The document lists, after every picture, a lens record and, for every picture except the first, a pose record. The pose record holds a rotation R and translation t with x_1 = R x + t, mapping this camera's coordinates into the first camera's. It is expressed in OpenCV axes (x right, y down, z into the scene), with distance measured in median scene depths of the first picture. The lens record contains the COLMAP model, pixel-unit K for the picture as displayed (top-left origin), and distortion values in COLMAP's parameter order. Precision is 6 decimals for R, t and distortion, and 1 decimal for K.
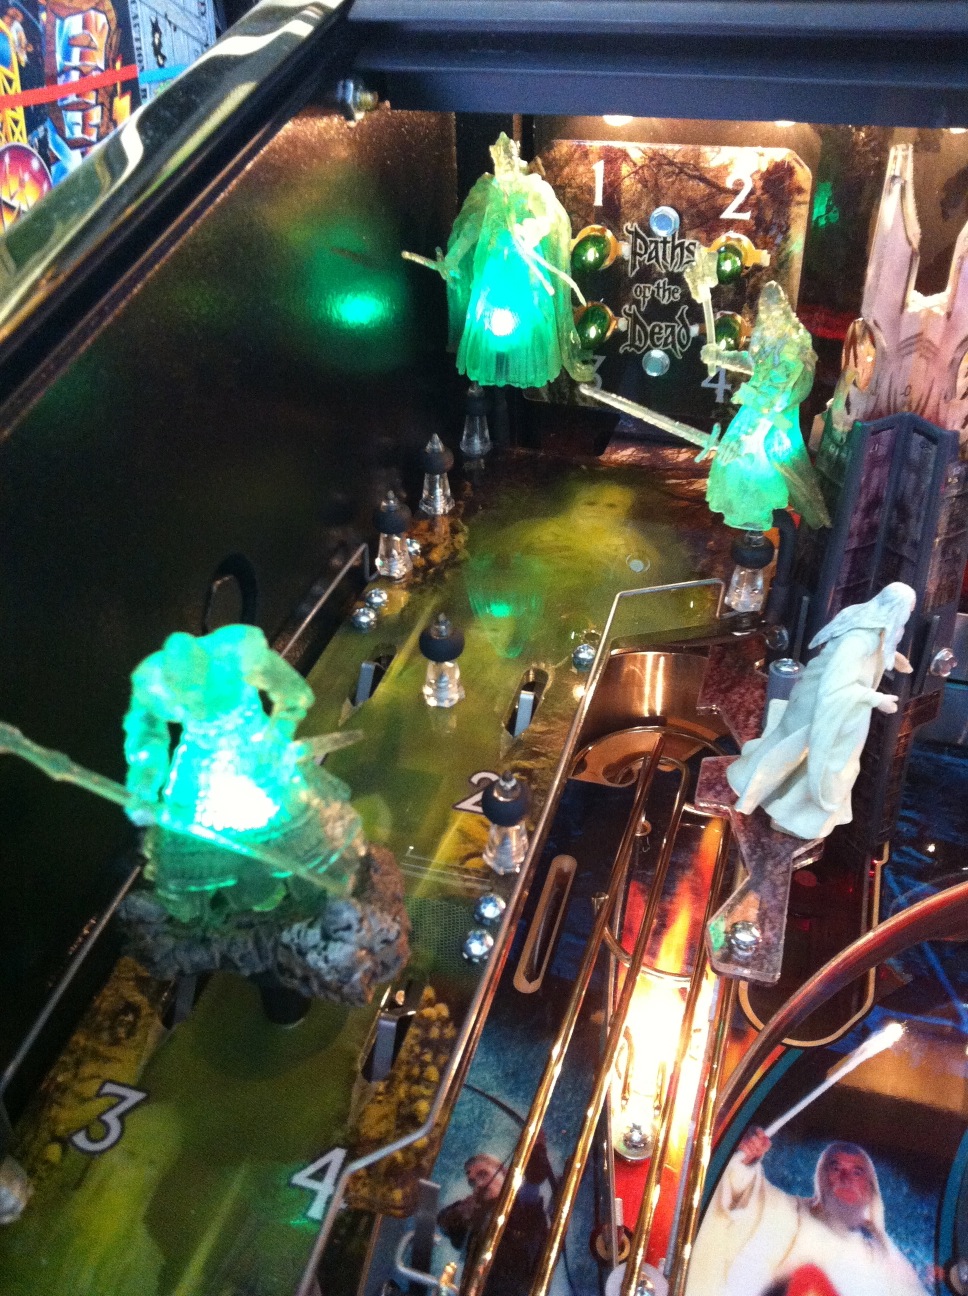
lens RADIAL K [[1235.3, 0, 435.2], [0, 1235.3, 651.2], [0, 0, 1]] dist [0.099099, -0.292054]
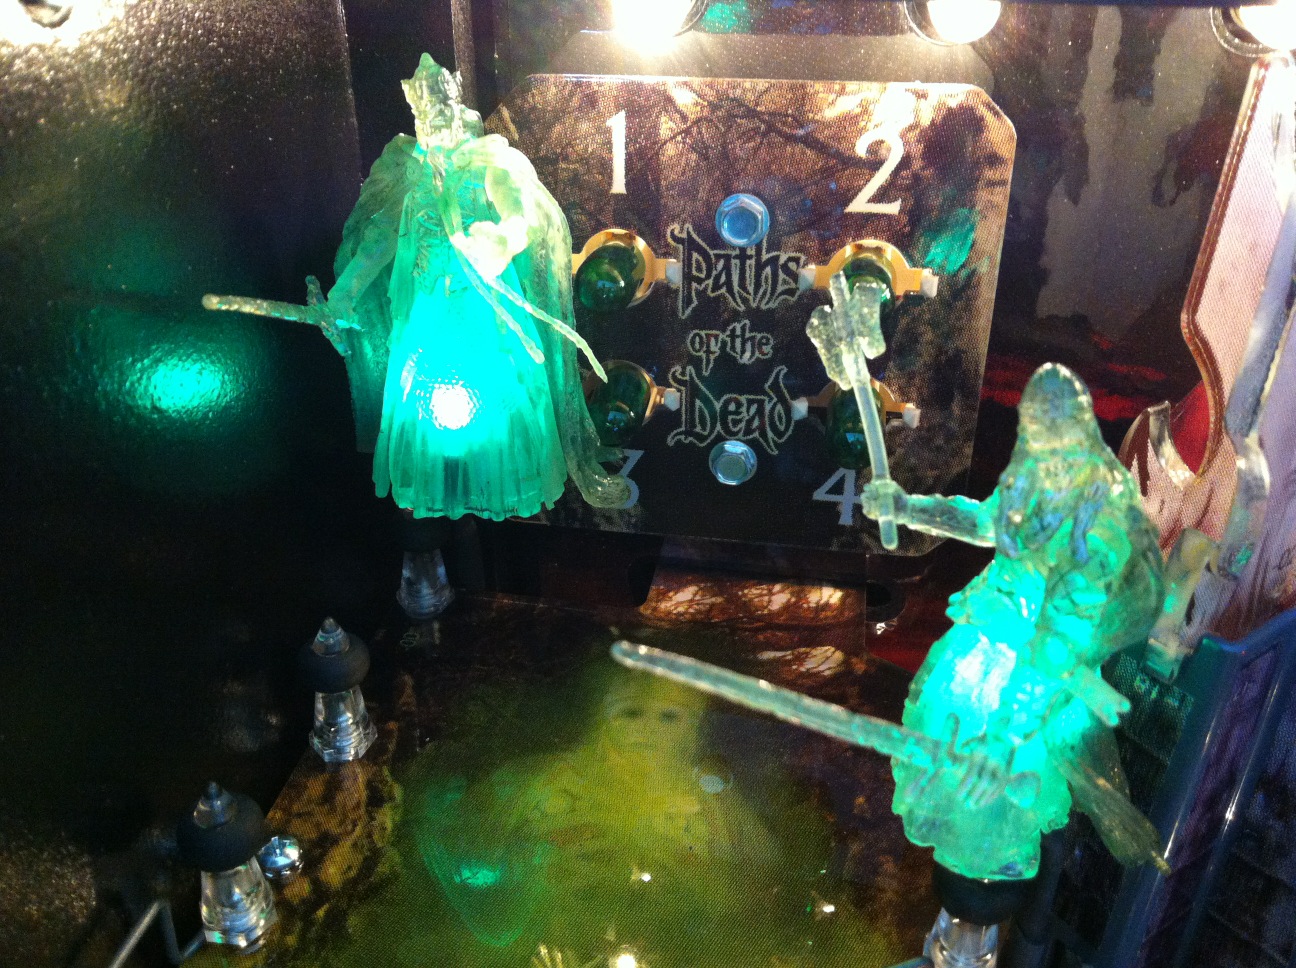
lens RADIAL K [[1193.2, 0, 585.3], [0, 1193.2, 480.4], [0, 0, 1]] dist [0.116250, -0.287199]
pose [[0.993602, -0.036864, 0.106756, 0.057978], [0.048153, 0.993287, -0.105182, -0.185377], [-0.102162, 0.109649, 0.988706, 0.515099]]
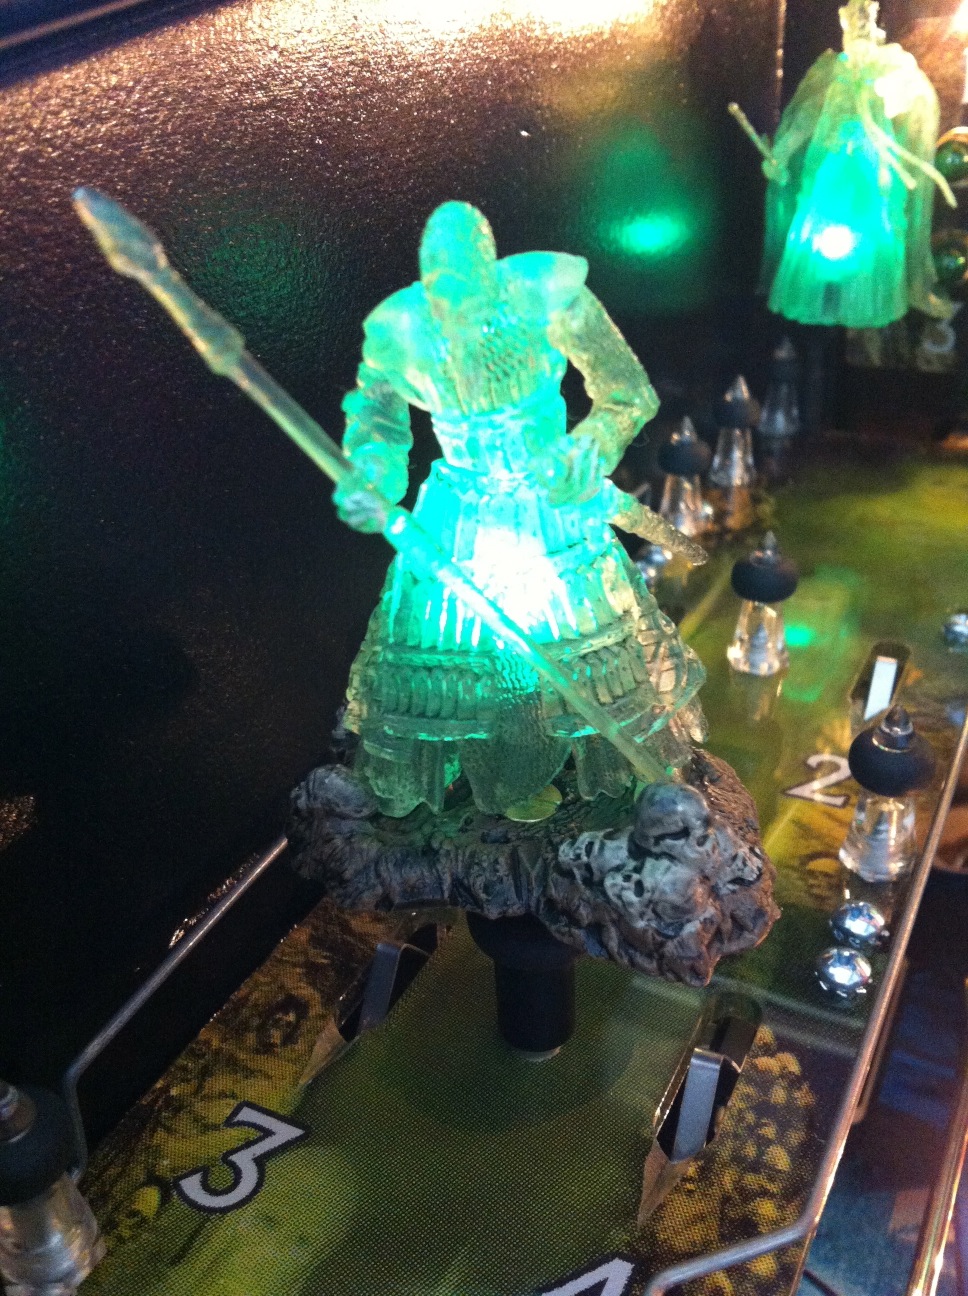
lens RADIAL K [[1235.3, 0, 435.2], [0, 1235.3, 651.2], [0, 0, 1]] dist [0.099099, -0.292054]
pose [[0.985583, 0.066288, -0.155666, -0.059289], [-0.090665, 0.983725, -0.155129, 0.143205], [0.142849, 0.167006, 0.975553, 0.248368]]
